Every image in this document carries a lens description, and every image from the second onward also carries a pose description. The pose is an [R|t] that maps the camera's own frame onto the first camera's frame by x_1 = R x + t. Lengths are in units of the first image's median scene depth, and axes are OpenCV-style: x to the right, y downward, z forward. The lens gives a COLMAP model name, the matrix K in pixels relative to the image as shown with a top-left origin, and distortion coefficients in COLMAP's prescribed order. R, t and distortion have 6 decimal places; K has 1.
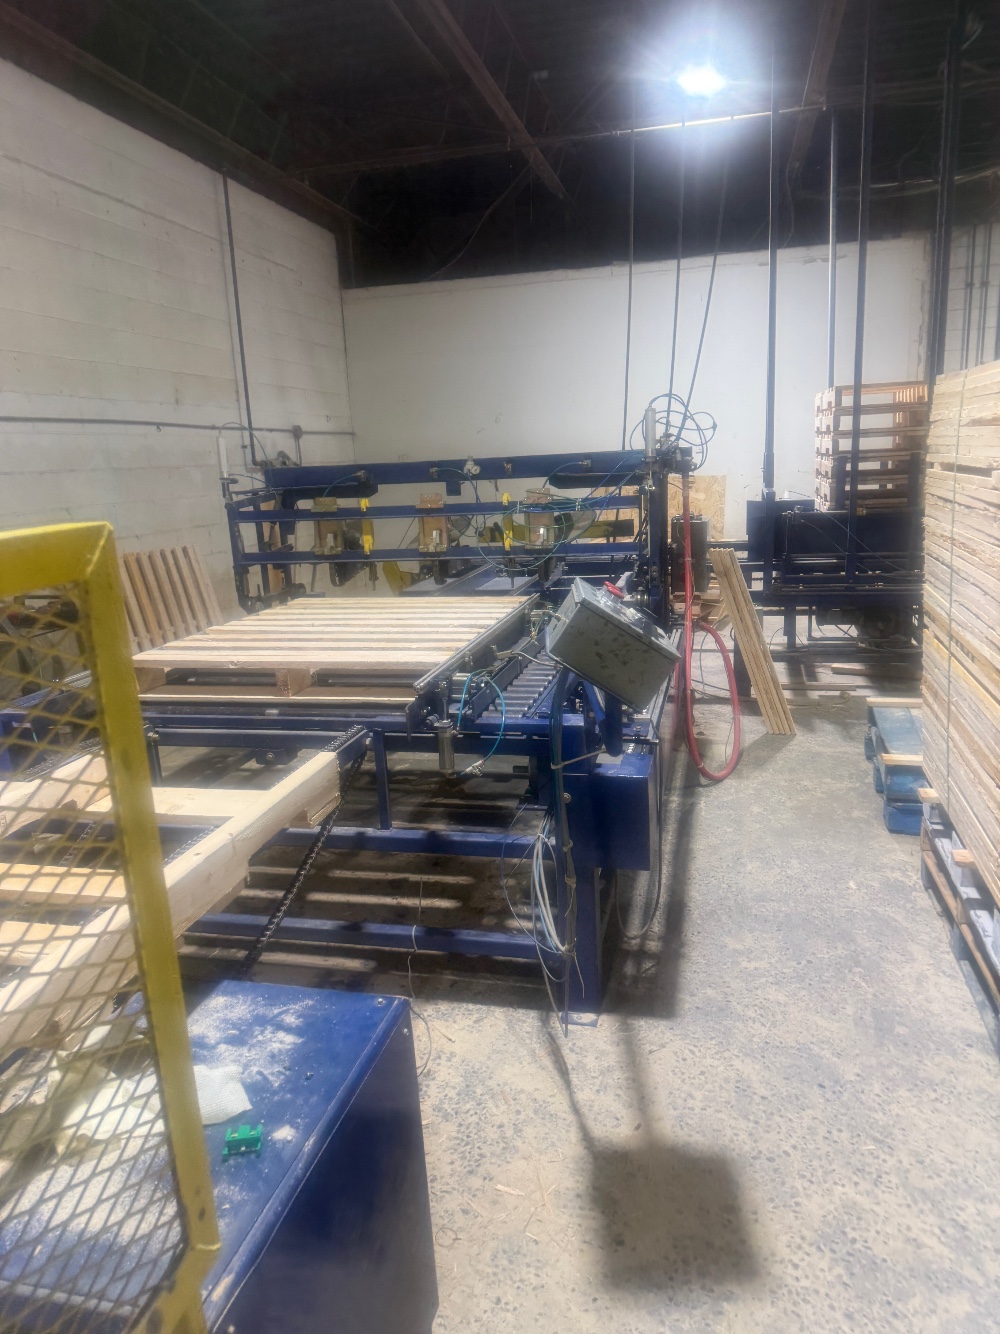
lens RADIAL K [[940.6, 0, 493.0], [0, 940.6, 659.0], [0, 0, 1]] dist [0.004610, -0.005297]
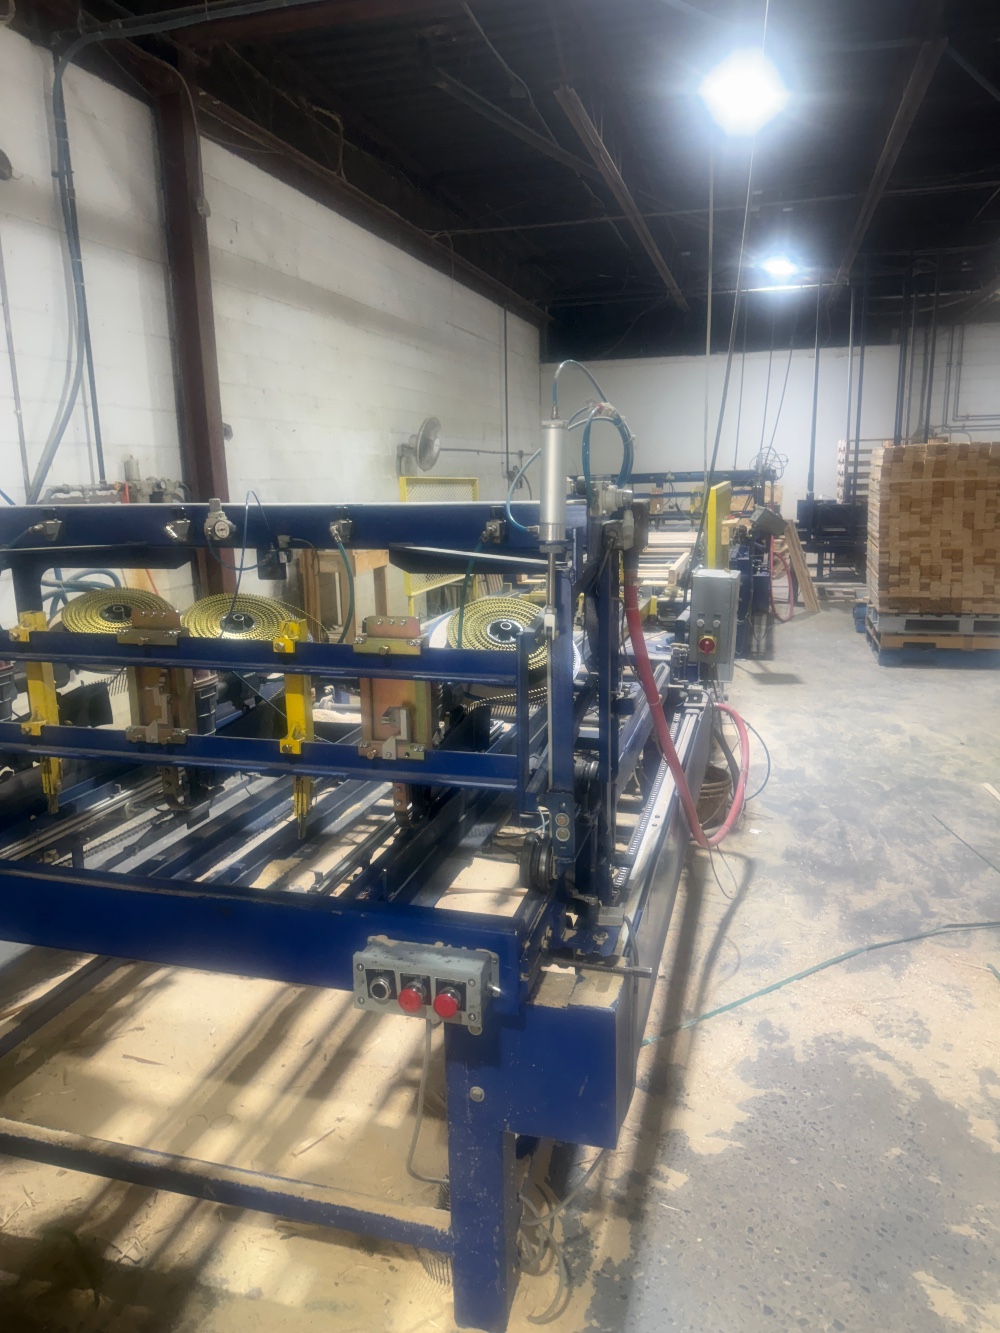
lens RADIAL K [[939.9, 0, 508.0], [0, 939.9, 676.9], [0, 0, 1]] dist [0.004610, -0.005297]
pose [[0.999374, 0.027084, -0.022774, -0.271587], [-0.027007, 0.999629, 0.003671, 0.208430], [0.022864, -0.003053, 0.999734, -0.940060]]
